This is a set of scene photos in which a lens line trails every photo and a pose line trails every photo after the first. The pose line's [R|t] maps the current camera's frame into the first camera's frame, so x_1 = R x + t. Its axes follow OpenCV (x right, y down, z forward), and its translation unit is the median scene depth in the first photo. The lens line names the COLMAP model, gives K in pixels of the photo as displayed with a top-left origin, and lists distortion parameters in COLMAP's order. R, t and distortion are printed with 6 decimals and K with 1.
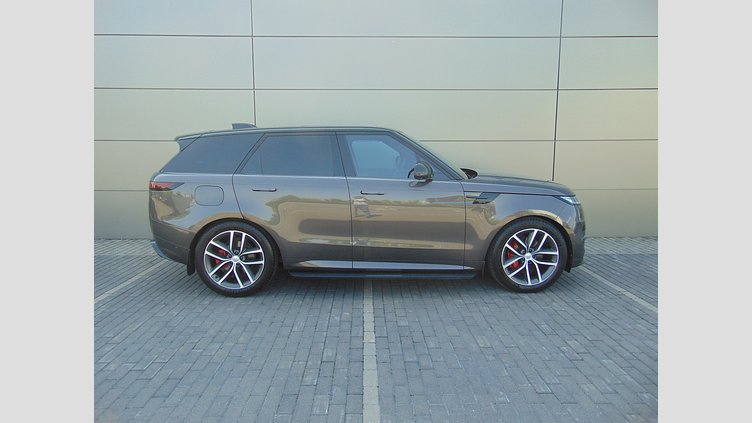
lens RADIAL K [[543.5, 0, 376.0], [0, 543.5, 211.5], [0, 0, 1]] dist [-0.009566, 0.202760]
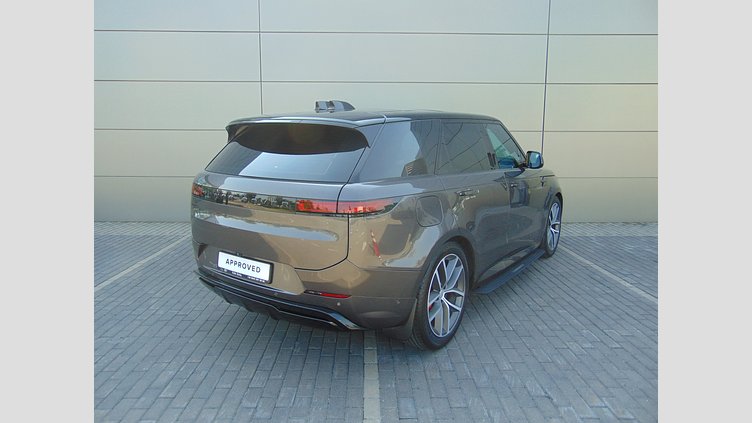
lens RADIAL K [[580.7, 0, 372.3], [0, 580.7, 213.0], [0, 0, 1]] dist [0.007582, 0.005234]
pose [[0.999971, 0.006526, -0.003949, -0.000327], [-0.006483, 0.999920, 0.010831, 0.030493], [0.004020, -0.010805, 0.999934, -0.220719]]
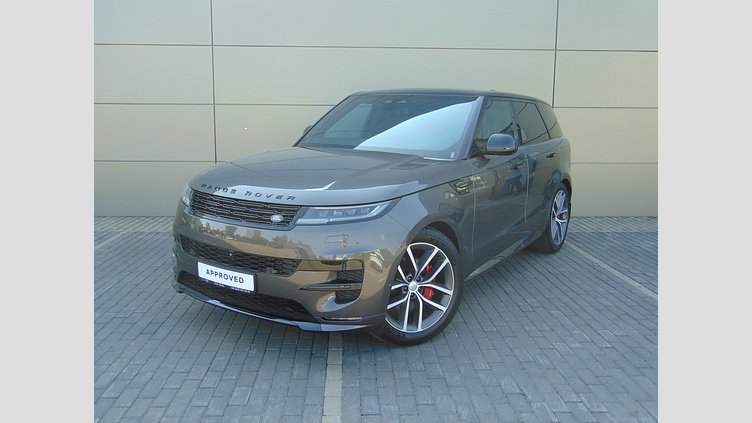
lens RADIAL K [[752.6, 0, 376.0], [0, 752.6, 211.5], [0, 0, 1]] dist [-0.004454, -0.003992]
pose [[0.999752, 0.006995, 0.021146, 0.024459], [-0.007235, 0.999910, 0.011291, 0.044200], [-0.021066, -0.011441, 0.999713, -0.349376]]
